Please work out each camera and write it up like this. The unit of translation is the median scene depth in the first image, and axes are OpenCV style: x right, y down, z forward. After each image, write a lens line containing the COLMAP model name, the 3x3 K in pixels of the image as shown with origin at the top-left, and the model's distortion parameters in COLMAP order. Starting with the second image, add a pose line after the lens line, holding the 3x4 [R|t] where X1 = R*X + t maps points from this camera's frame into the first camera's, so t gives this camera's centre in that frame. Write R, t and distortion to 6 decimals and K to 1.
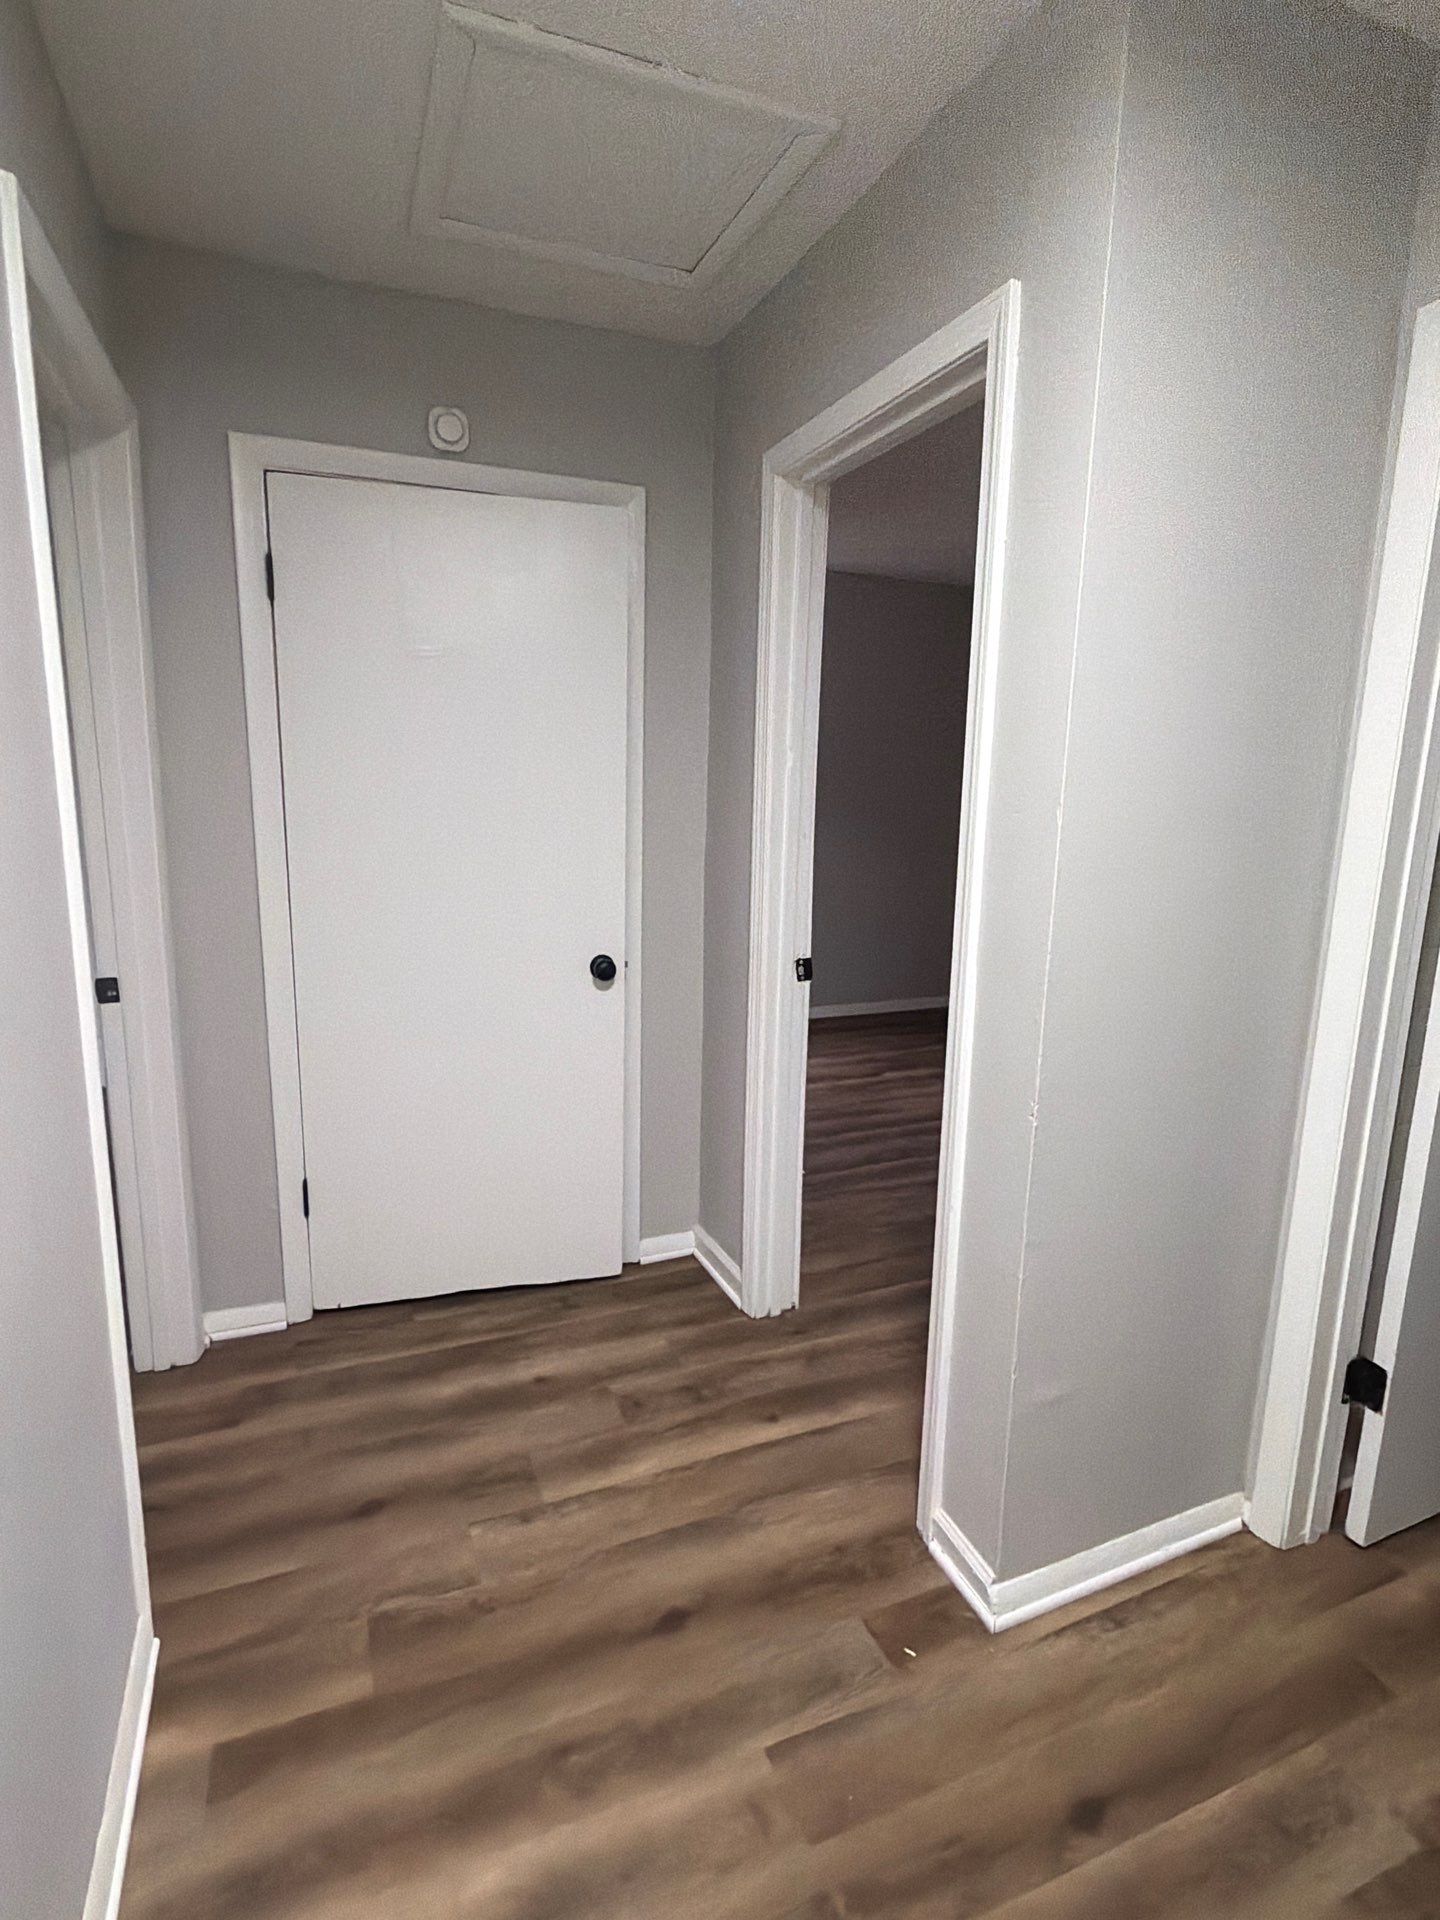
lens RADIAL K [[986.7, 0, 719.2], [0, 986.7, 953.3], [0, 0, 1]] dist [-0.006049, -0.000475]
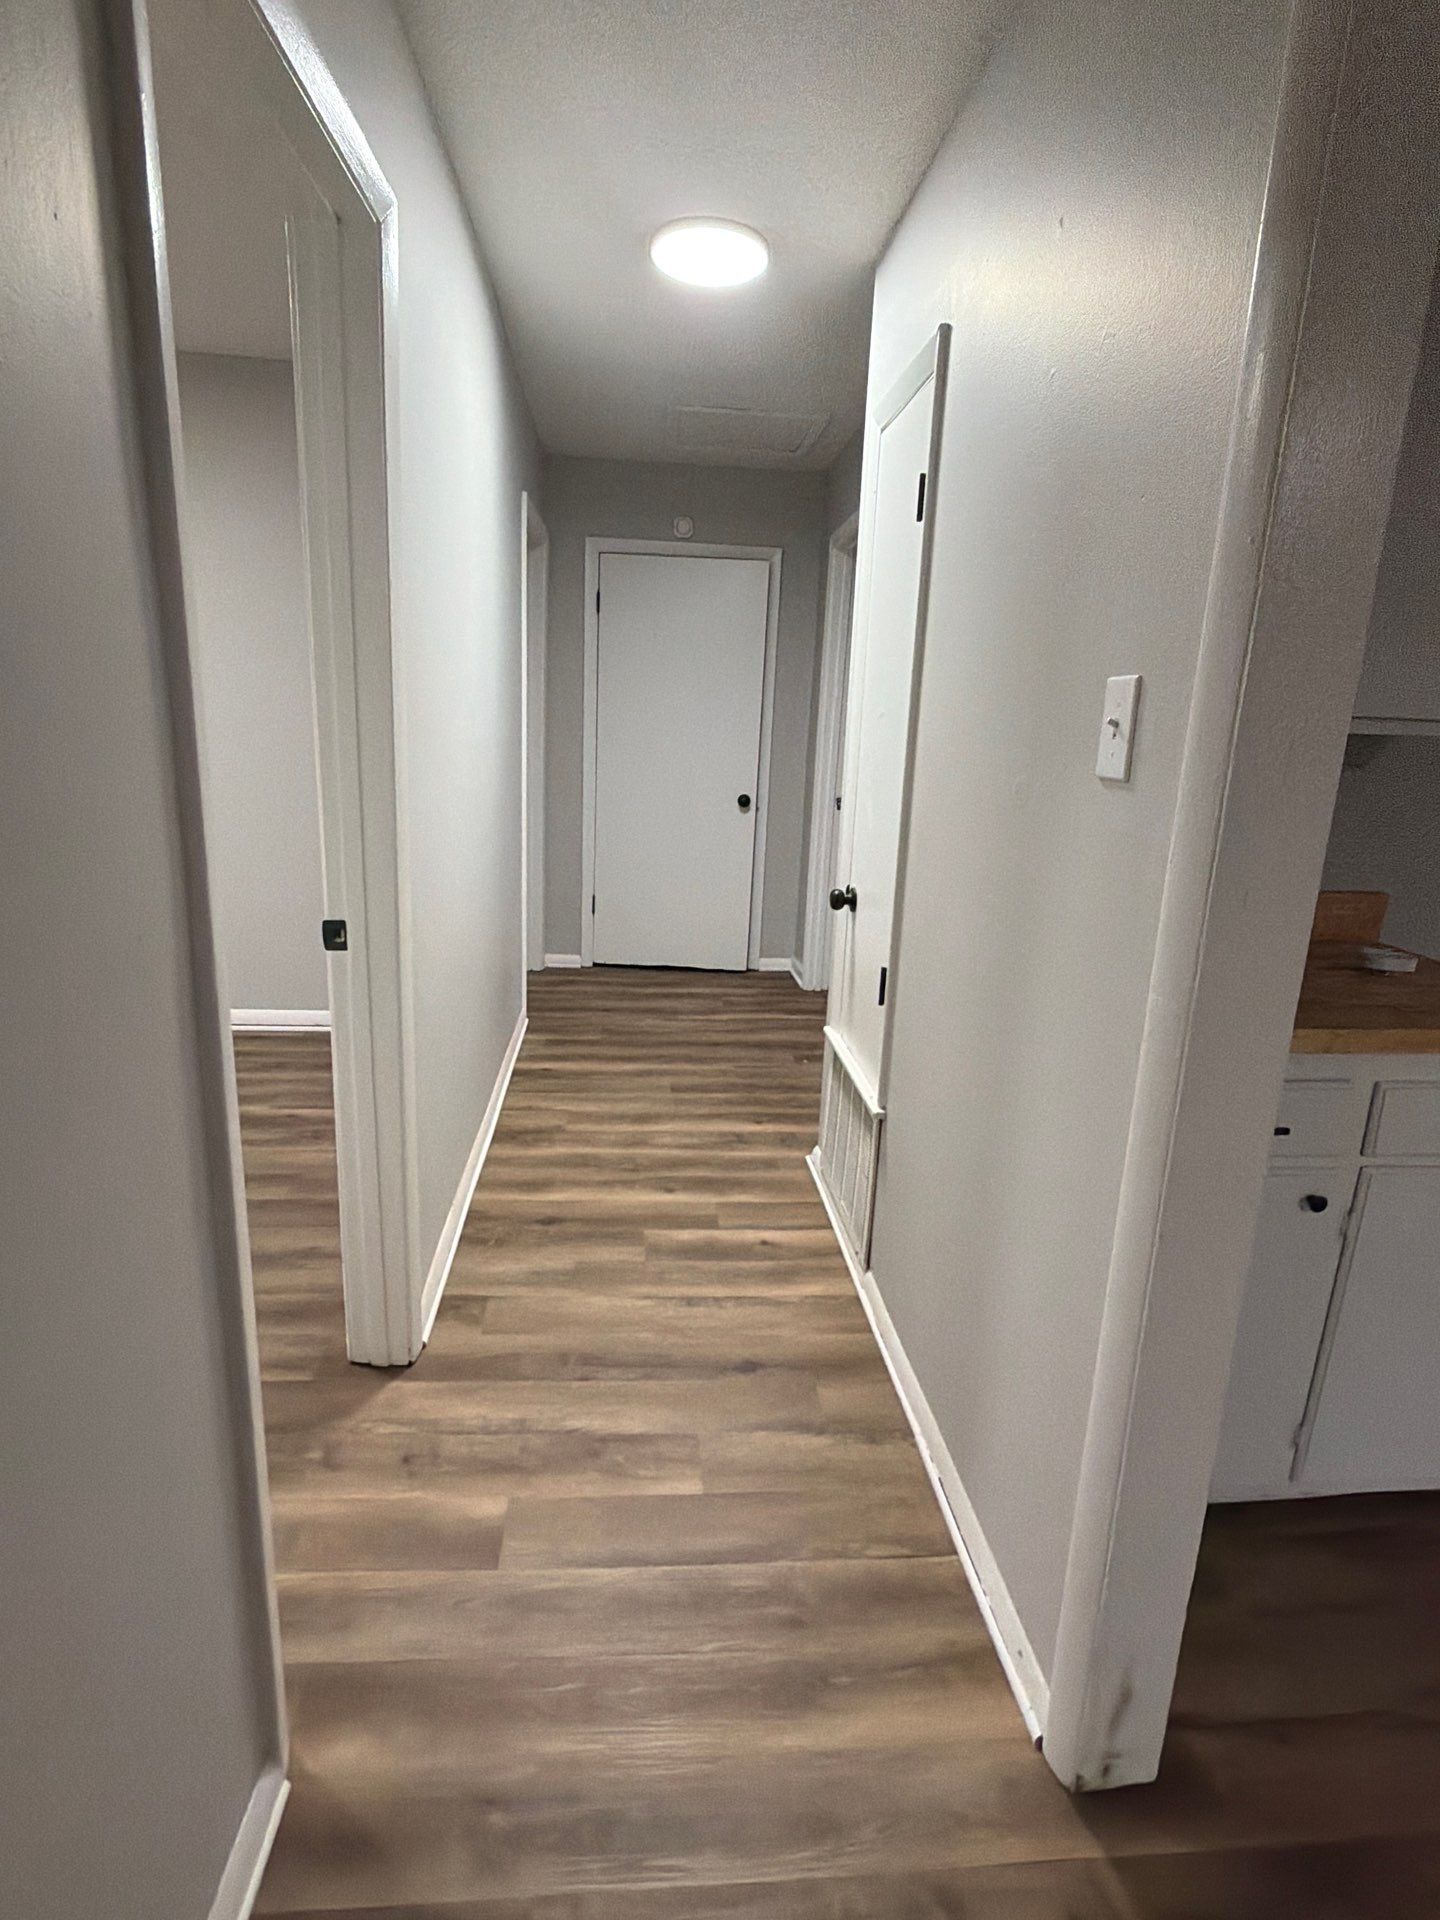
lens RADIAL K [[986.7, 0, 718.5], [0, 986.7, 960.7], [0, 0, 1]] dist [-0.006049, -0.000475]
pose [[0.952597, 0.095031, -0.289013, 0.469872], [-0.079441, 0.994703, 0.065228, 0.226762], [0.293681, -0.039176, 0.955100, -0.967942]]
